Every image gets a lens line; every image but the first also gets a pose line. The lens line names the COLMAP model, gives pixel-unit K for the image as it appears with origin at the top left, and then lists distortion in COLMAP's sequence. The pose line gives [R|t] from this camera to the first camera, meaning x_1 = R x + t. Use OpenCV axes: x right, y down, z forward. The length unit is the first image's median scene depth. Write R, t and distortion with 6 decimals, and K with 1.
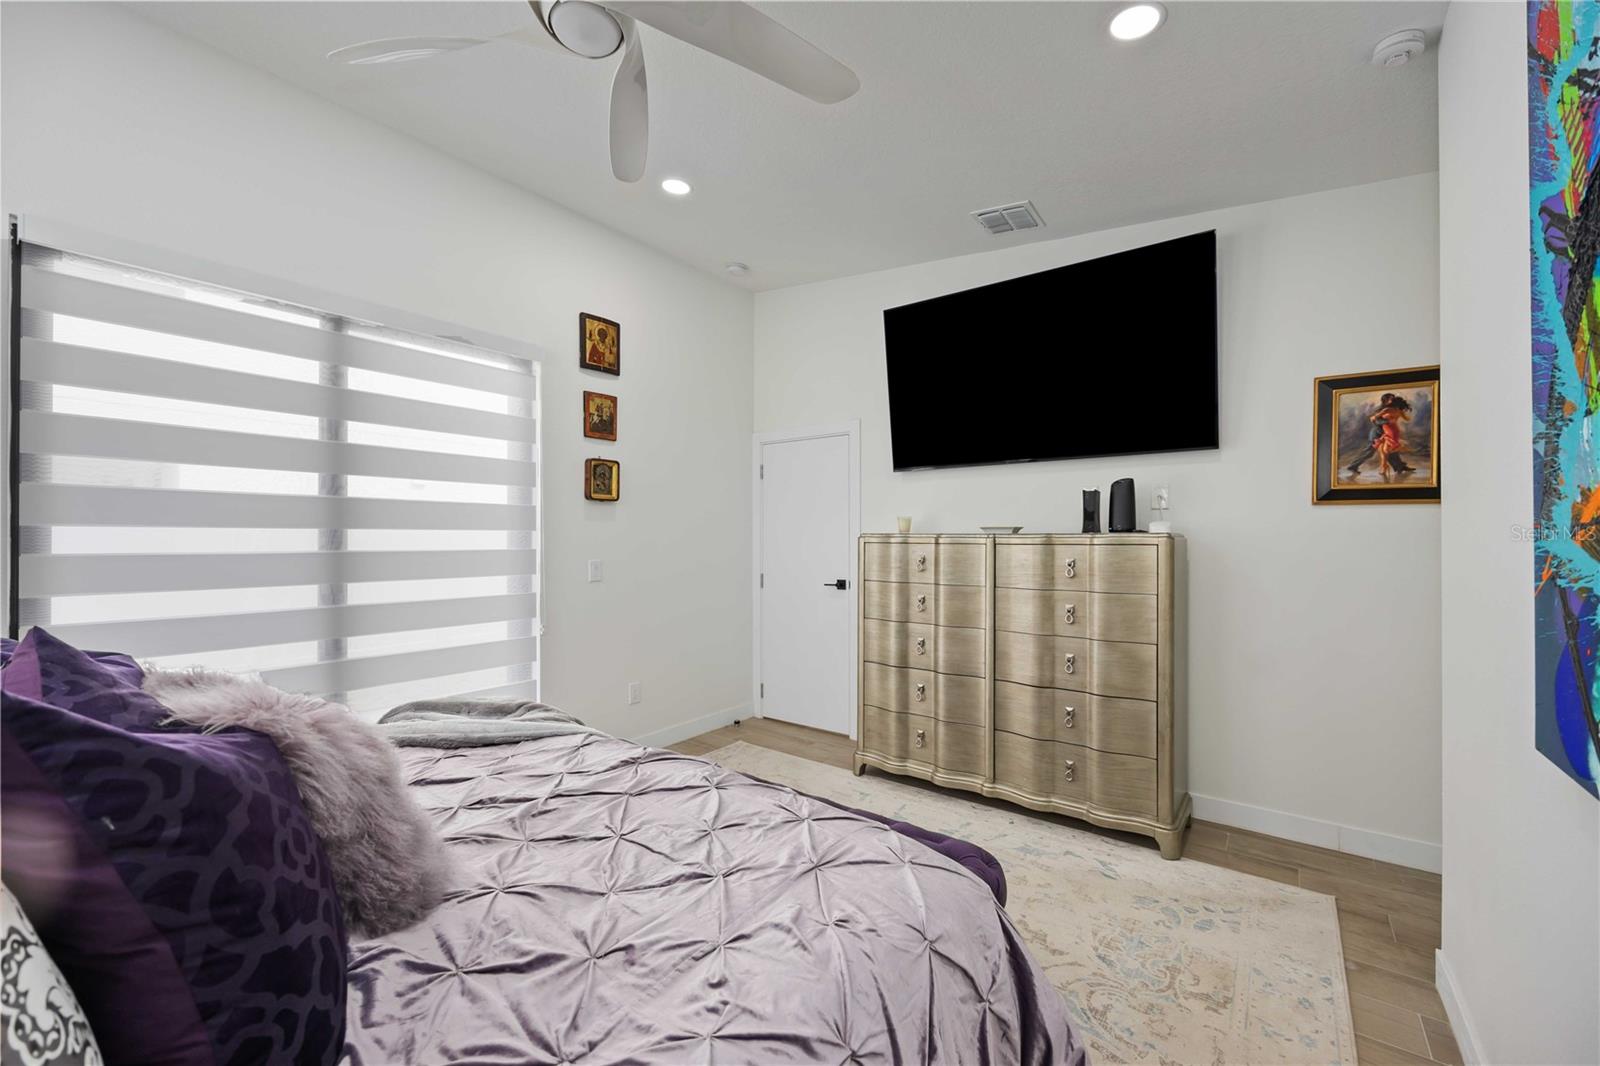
lens RADIAL K [[649.5, 0, 784.9], [0, 649.5, 535.0], [0, 0, 1]] dist [0.001404, 0.000272]
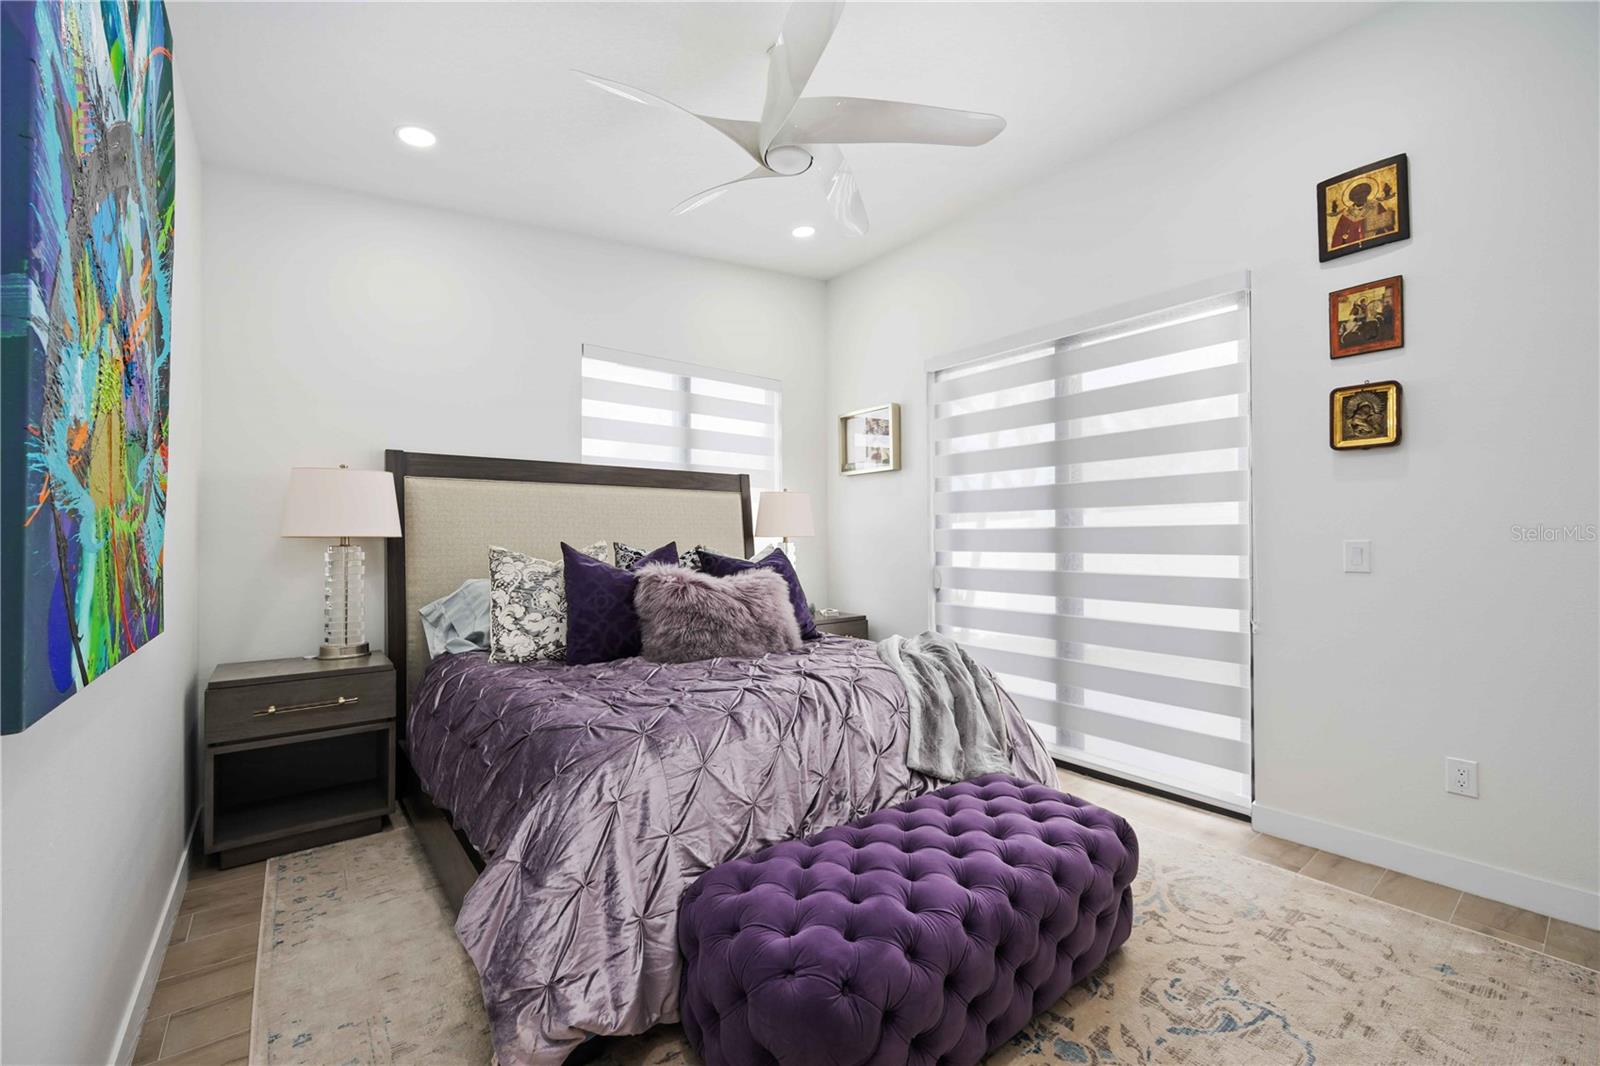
lens RADIAL K [[649.5, 0, 784.9], [0, 649.5, 535.0], [0, 0, 1]] dist [0.001404, 0.000272]
pose [[-0.264413, -0.002818, -0.964405, 0.499390], [0.003965, 0.999984, -0.004009, 0.033914], [0.964401, -0.004884, -0.264397, 0.616226]]
